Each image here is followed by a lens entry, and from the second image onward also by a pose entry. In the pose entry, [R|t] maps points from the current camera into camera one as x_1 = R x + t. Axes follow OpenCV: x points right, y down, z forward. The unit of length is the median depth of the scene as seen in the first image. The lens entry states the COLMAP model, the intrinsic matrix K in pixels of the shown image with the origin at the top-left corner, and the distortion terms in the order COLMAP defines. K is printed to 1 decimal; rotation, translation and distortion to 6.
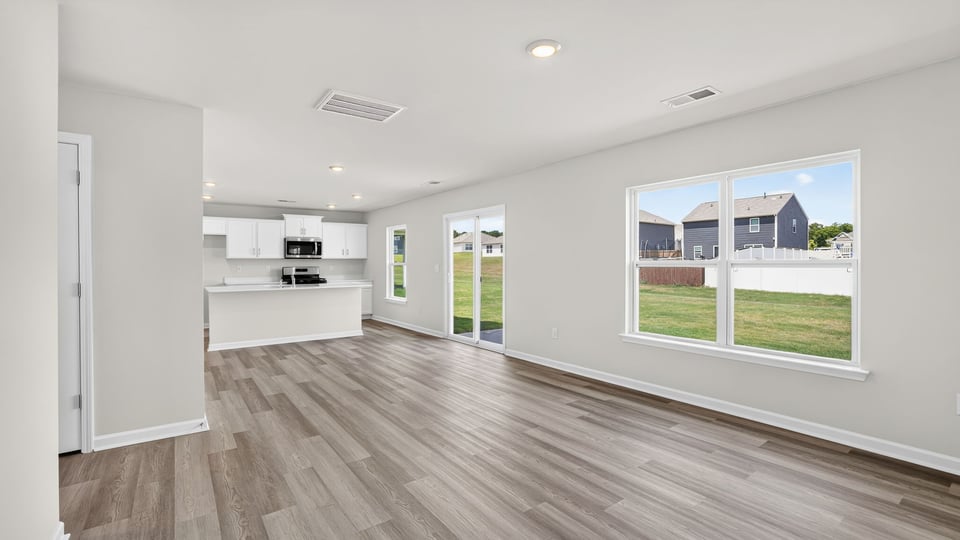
lens RADIAL K [[434.1, 0, 481.4], [0, 434.1, 266.9], [0, 0, 1]] dist [-0.011744, 0.003231]
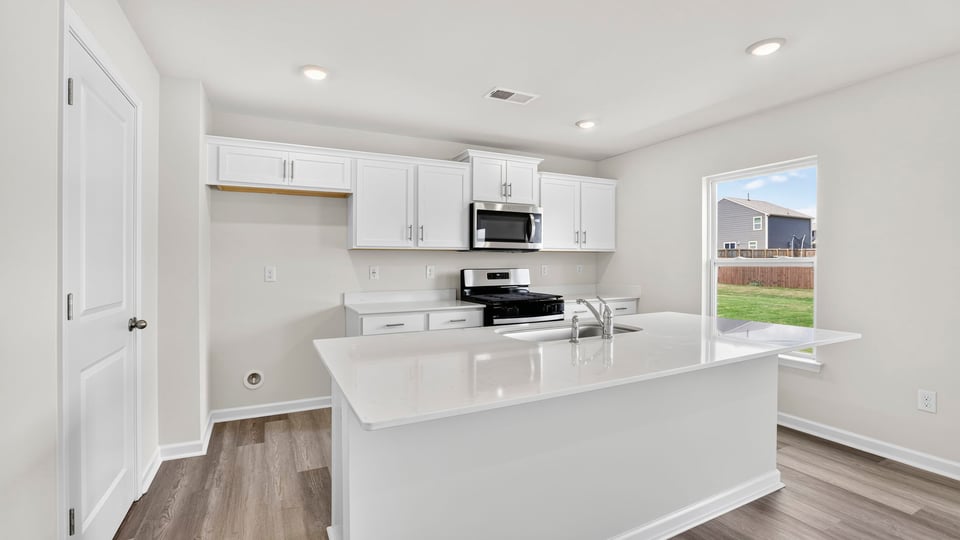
lens RADIAL K [[434.1, 0, 487.0], [0, 434.1, 264.1], [0, 0, 1]] dist [-0.011744, 0.003231]
pose [[0.993261, 0.002196, -0.115877, -0.367623], [-0.002439, 0.999995, -0.001955, -0.004008], [0.115872, 0.002225, 0.993262, 0.537896]]
